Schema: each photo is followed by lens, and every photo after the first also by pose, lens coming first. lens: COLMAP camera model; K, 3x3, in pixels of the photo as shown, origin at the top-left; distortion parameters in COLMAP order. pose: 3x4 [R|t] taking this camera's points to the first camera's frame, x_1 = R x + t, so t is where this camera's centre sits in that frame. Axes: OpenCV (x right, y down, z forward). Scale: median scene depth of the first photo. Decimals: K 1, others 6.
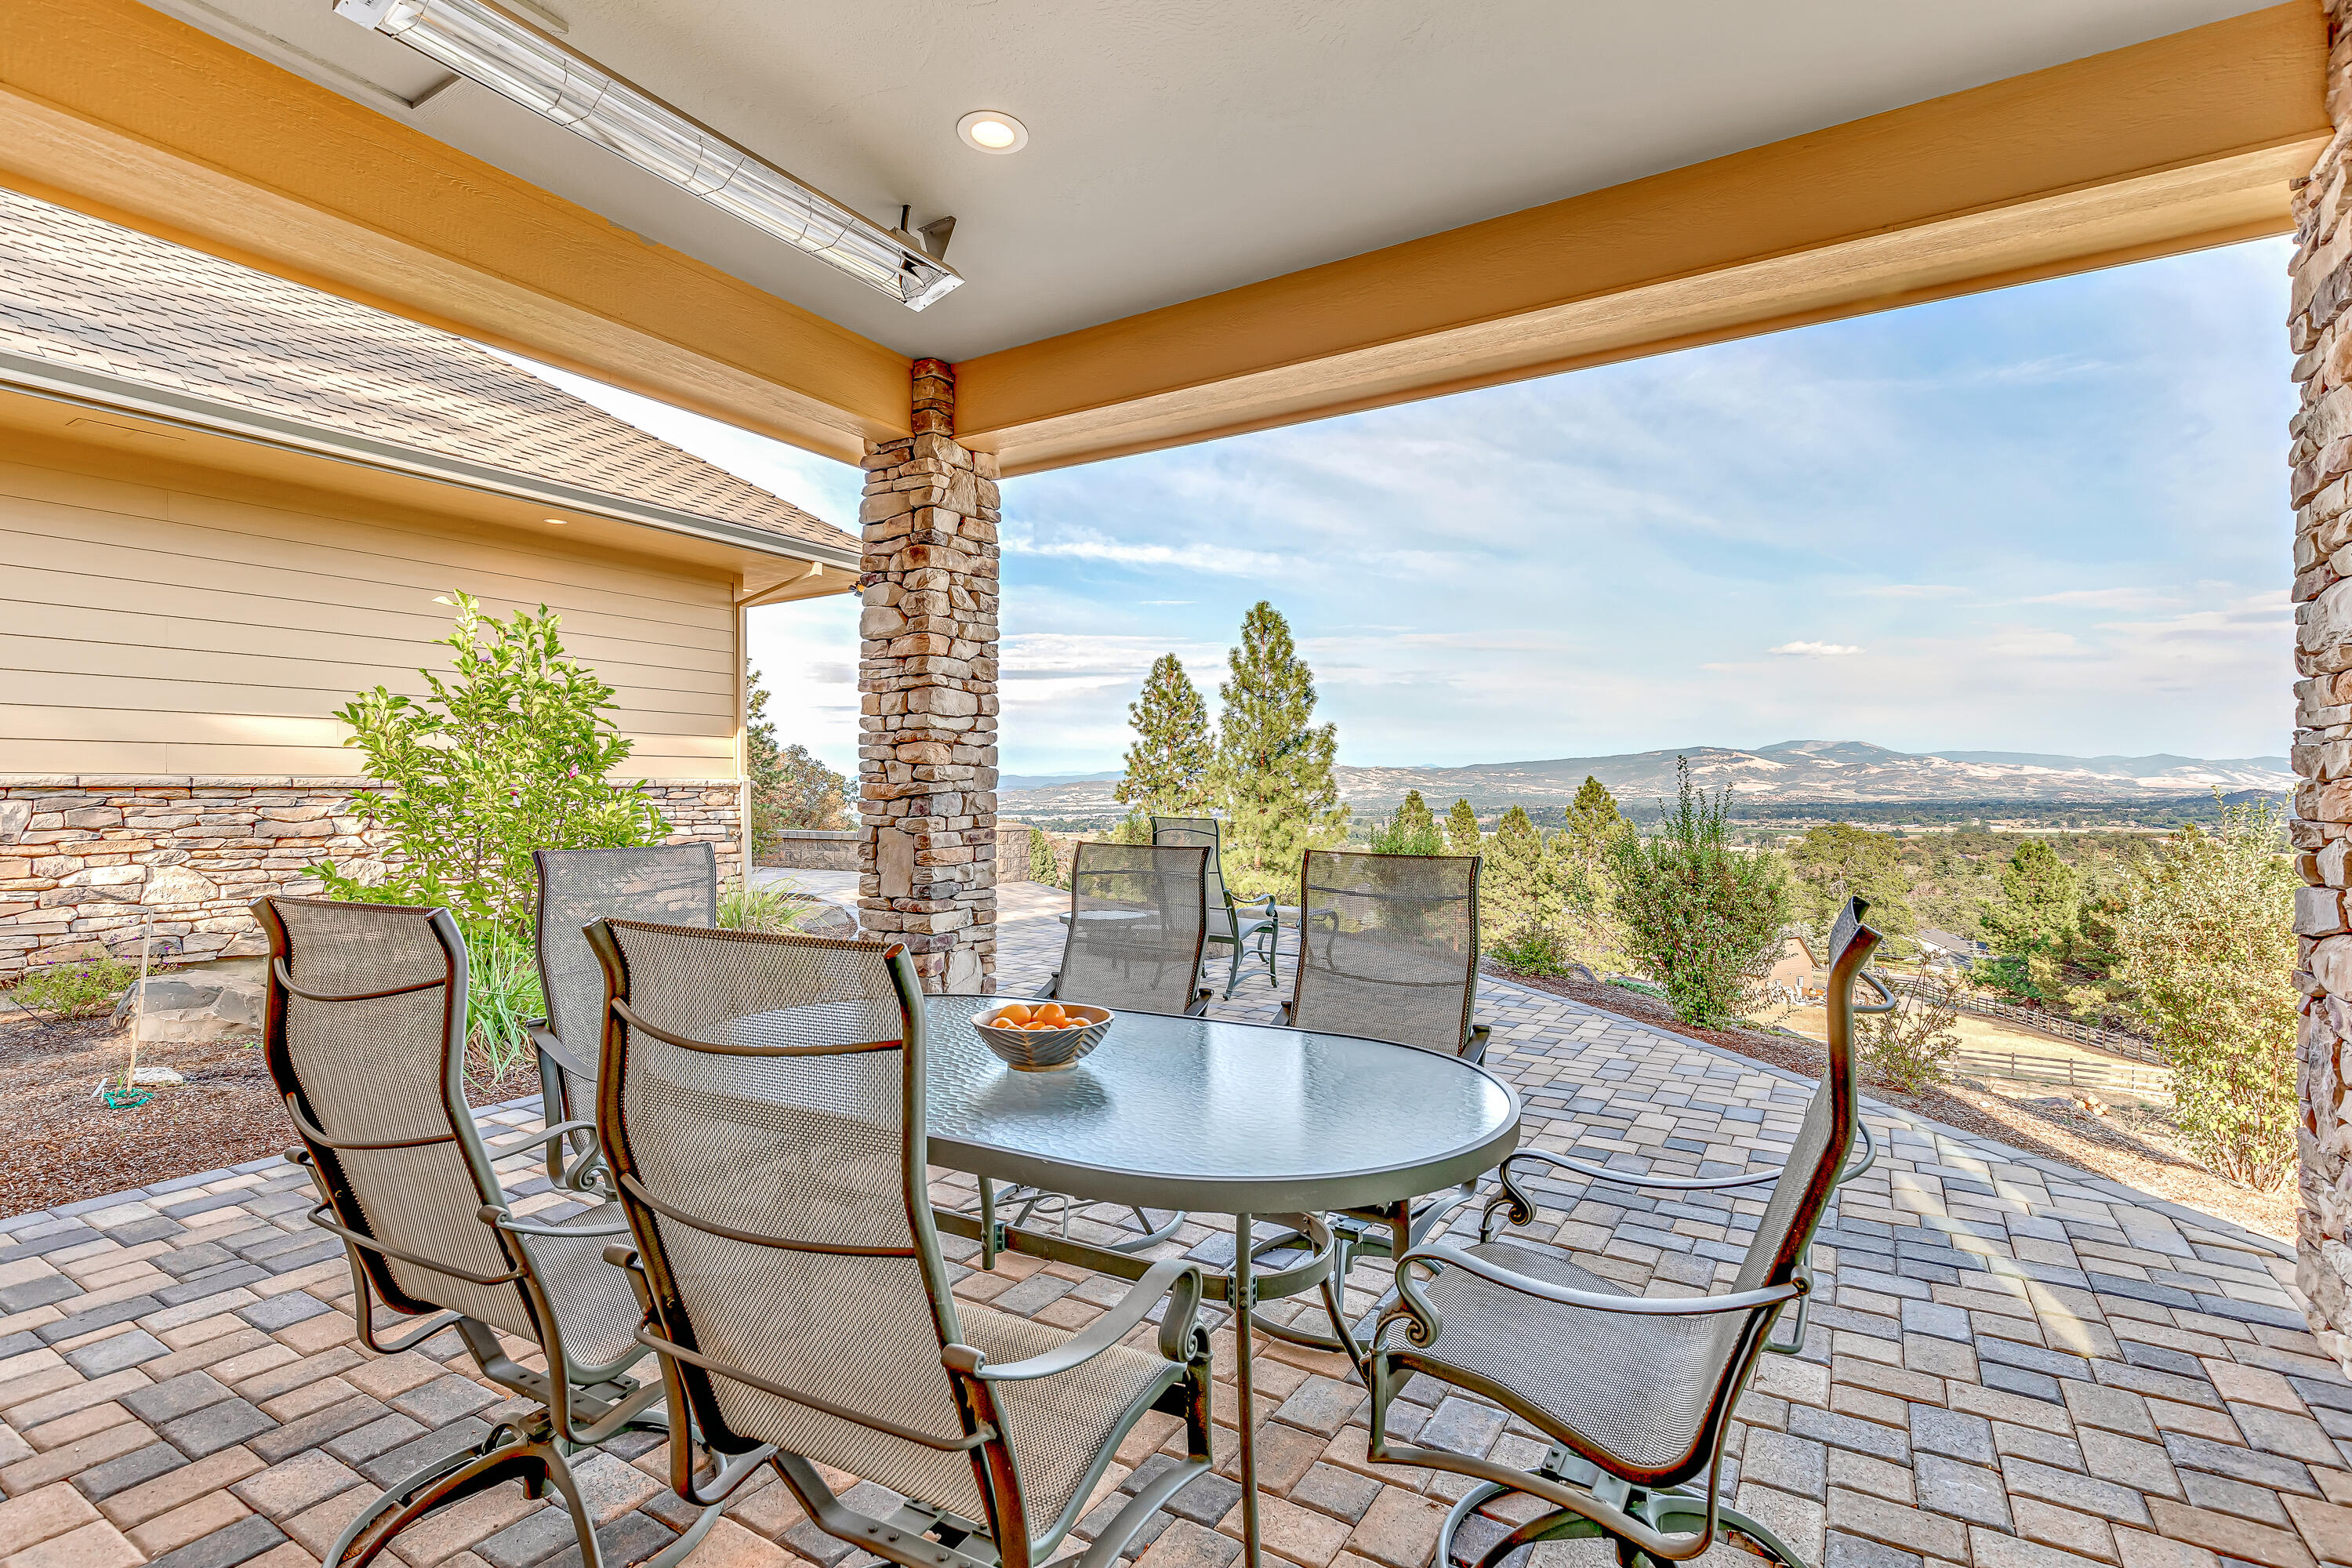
lens RADIAL K [[1100.2, 0, 1180.7], [0, 1100.2, 780.5], [0, 0, 1]] dist [-0.001697, 0.000341]
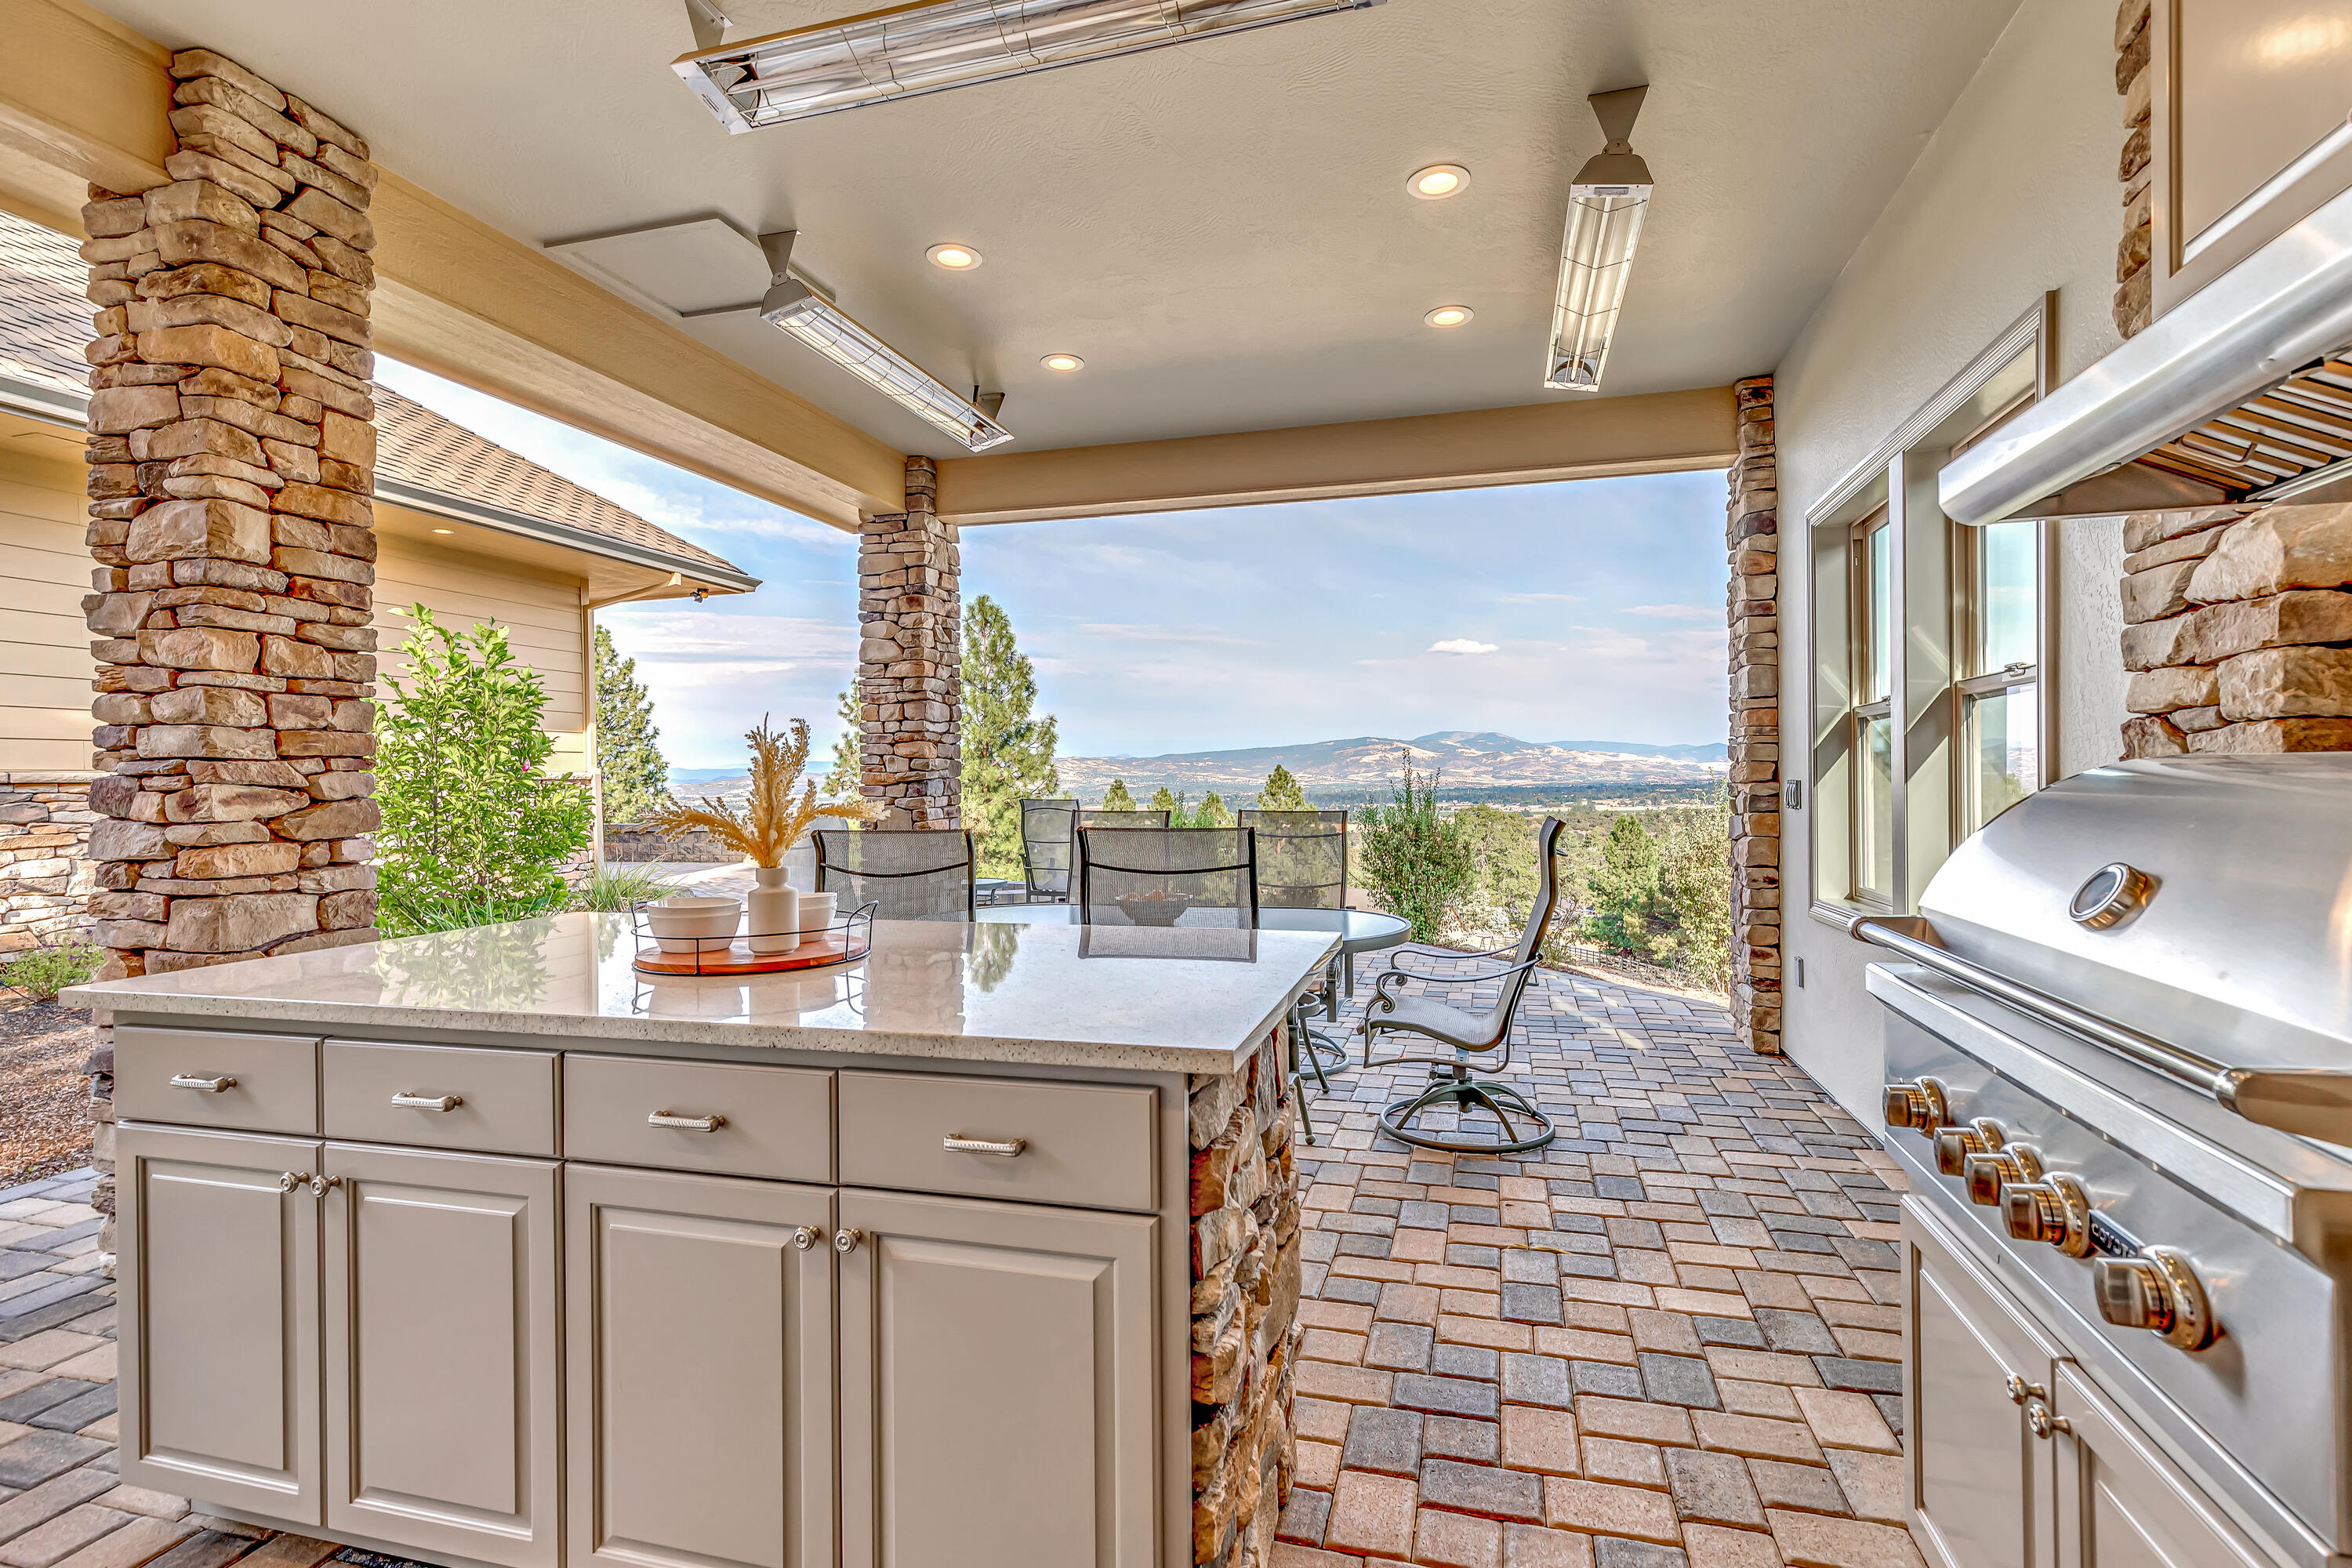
lens RADIAL K [[1100.2, 0, 1187.8], [0, 1100.2, 784.1], [0, 0, 1]] dist [-0.001697, 0.000341]
pose [[0.960974, -0.011195, 0.276413, -0.197685], [0.007834, 0.999881, 0.013263, 0.001482], [-0.276529, -0.010580, 0.960947, -0.263576]]
